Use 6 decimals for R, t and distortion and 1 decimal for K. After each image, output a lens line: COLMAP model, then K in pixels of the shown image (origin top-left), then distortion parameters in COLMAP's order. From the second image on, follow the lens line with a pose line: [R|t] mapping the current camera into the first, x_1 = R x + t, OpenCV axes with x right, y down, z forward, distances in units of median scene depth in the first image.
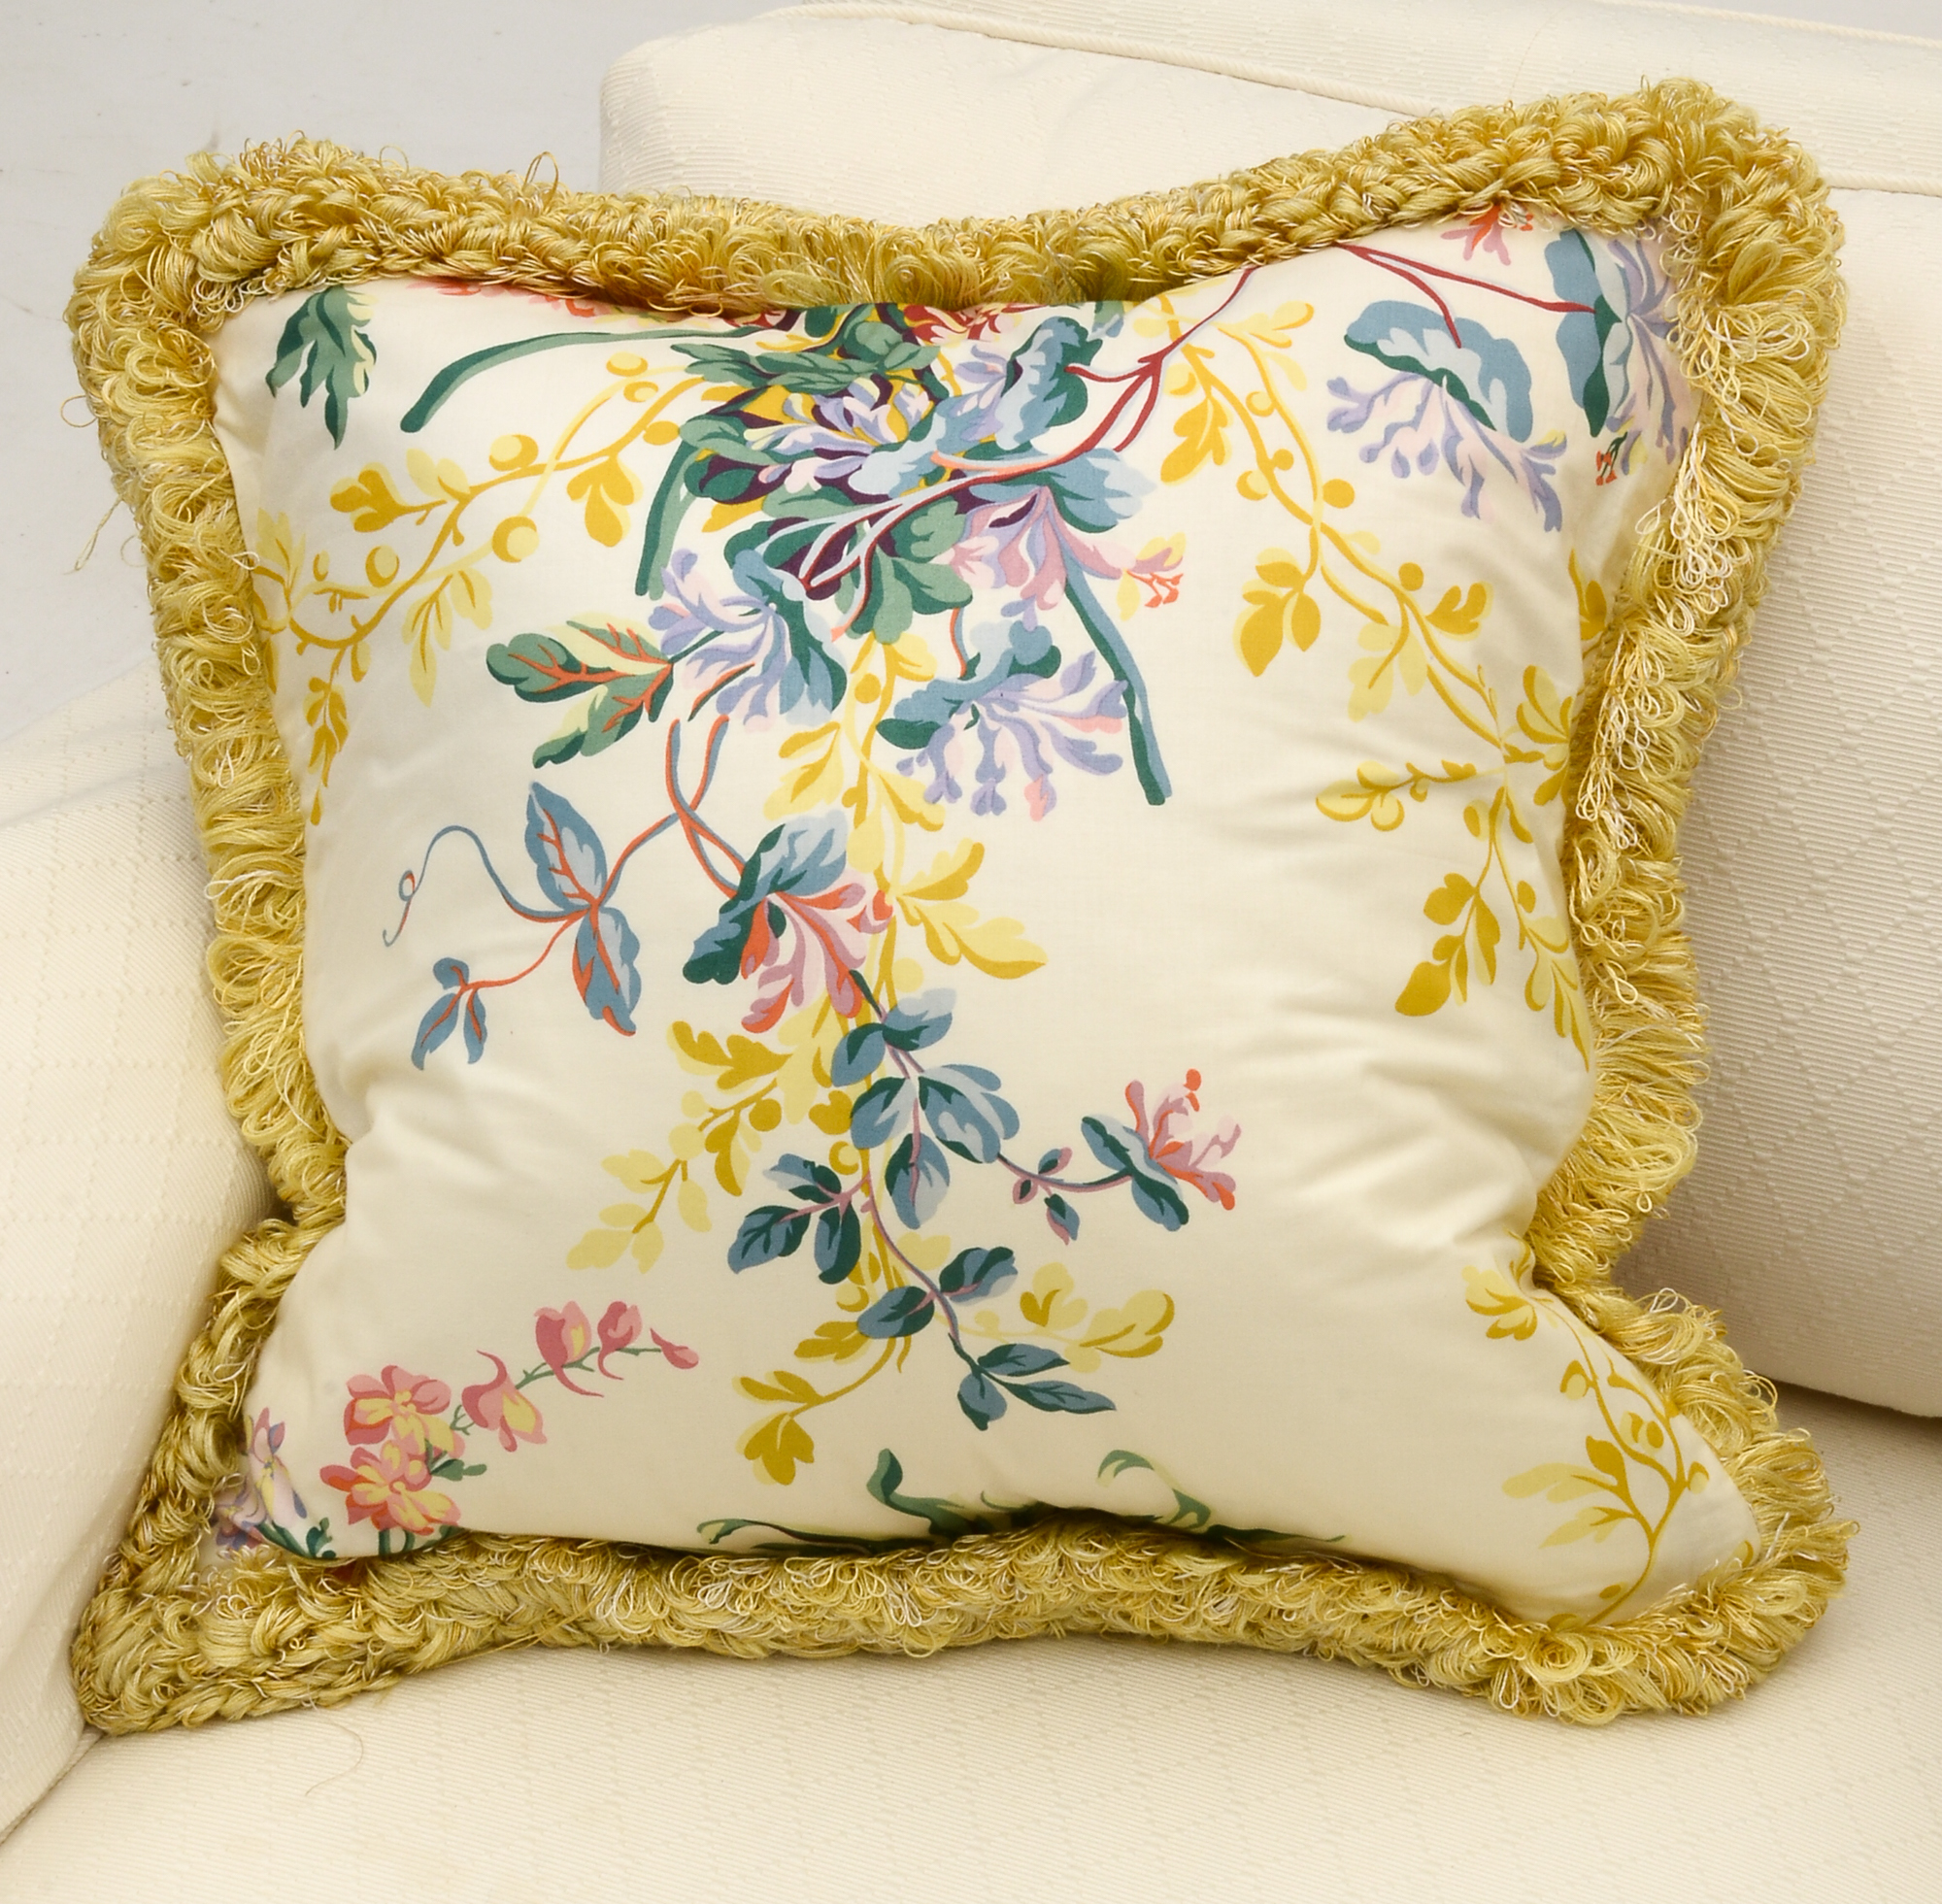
lens RADIAL K [[5256.3, 0, 971.0], [0, 5256.3, 952.0], [0, 0, 1]] dist [0.211855, 0.765798]
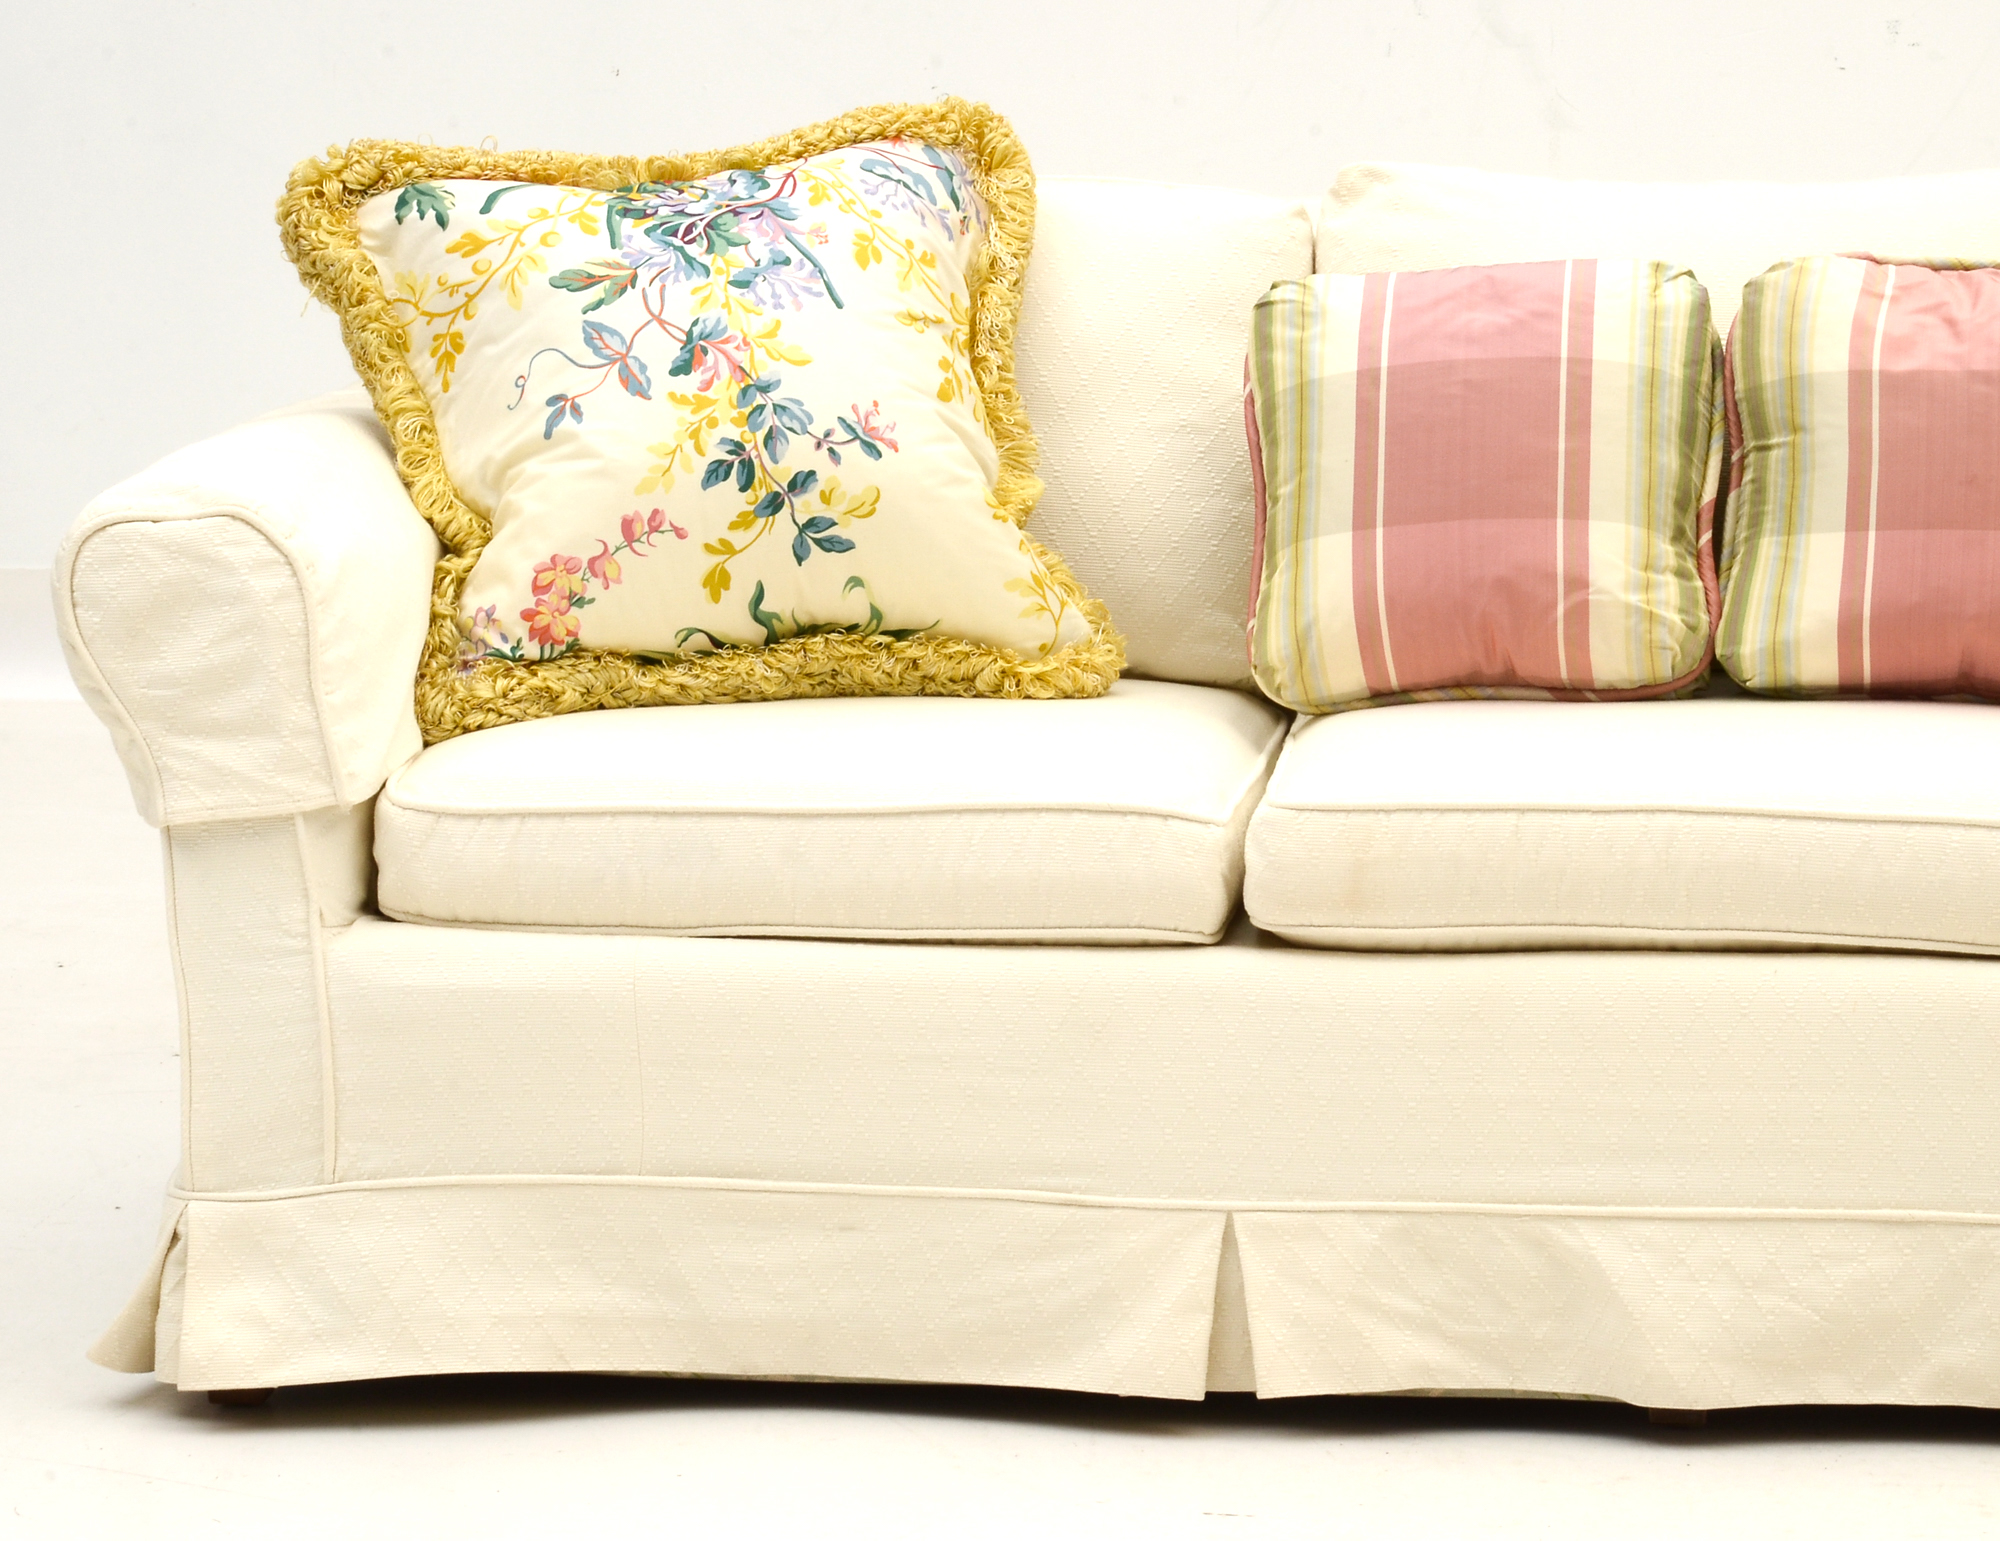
lens RADIAL K [[9327.9, 0, 1069.2], [0, 9327.9, 777.5], [0, 0, 1]] dist [1.314474, 2.769151]
pose [[0.932838, -0.030791, 0.358979, -1.430431], [0.165767, 0.921305, -0.351736, 1.715835], [-0.319899, 0.387620, 0.864532, -2.717643]]
